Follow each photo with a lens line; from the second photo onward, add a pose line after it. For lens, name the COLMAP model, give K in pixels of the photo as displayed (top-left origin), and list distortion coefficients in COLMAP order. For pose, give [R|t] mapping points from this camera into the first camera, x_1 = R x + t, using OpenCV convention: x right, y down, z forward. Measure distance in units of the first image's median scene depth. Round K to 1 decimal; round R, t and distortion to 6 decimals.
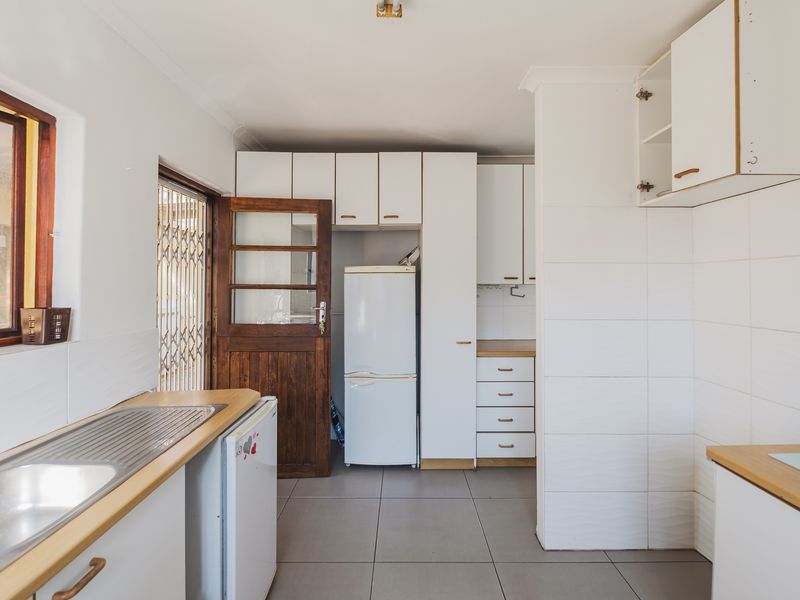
lens RADIAL K [[391.6, 0, 399.1], [0, 391.6, 284.6], [0, 0, 1]] dist [-0.001361, -0.000659]
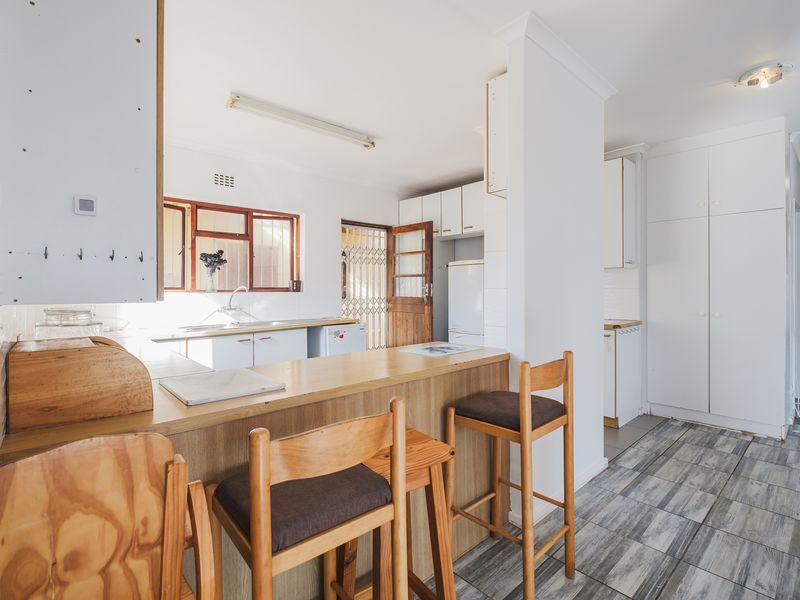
lens RADIAL K [[391.6, 0, 399.1], [0, 391.6, 284.6], [0, 0, 1]] dist [-0.001361, -0.000659]
pose [[0.667087, -0.003861, -0.744970, 0.945300], [0.001003, 0.999990, -0.004284, 0.053753], [0.744979, 0.002110, 0.667084, -0.206868]]
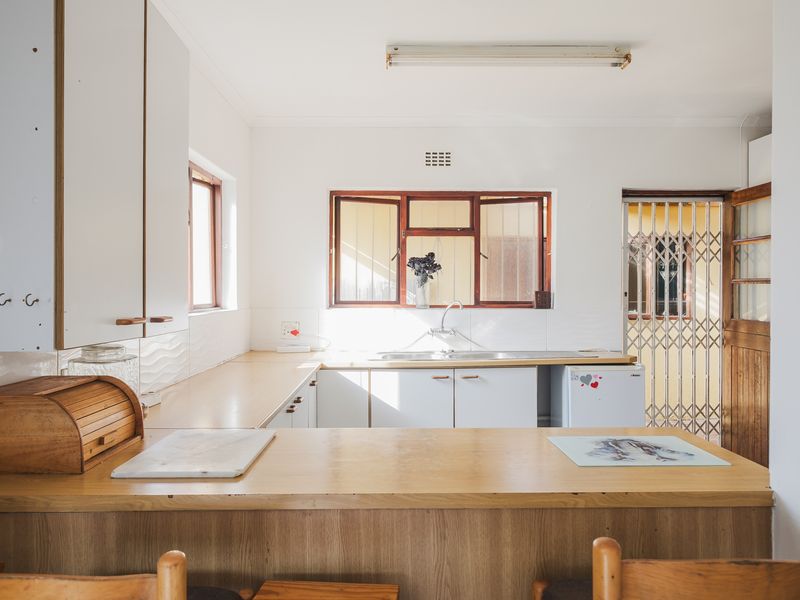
lens RADIAL K [[554.7, 0, 398.3], [0, 554.7, 286.3], [0, 0, 1]] dist [-0.003449, 0.003702]
pose [[0.018649, -0.003212, -0.999821, 0.964967], [0.002296, 0.999992, -0.003170, 0.021619], [0.999823, -0.002237, 0.018657, 0.107294]]
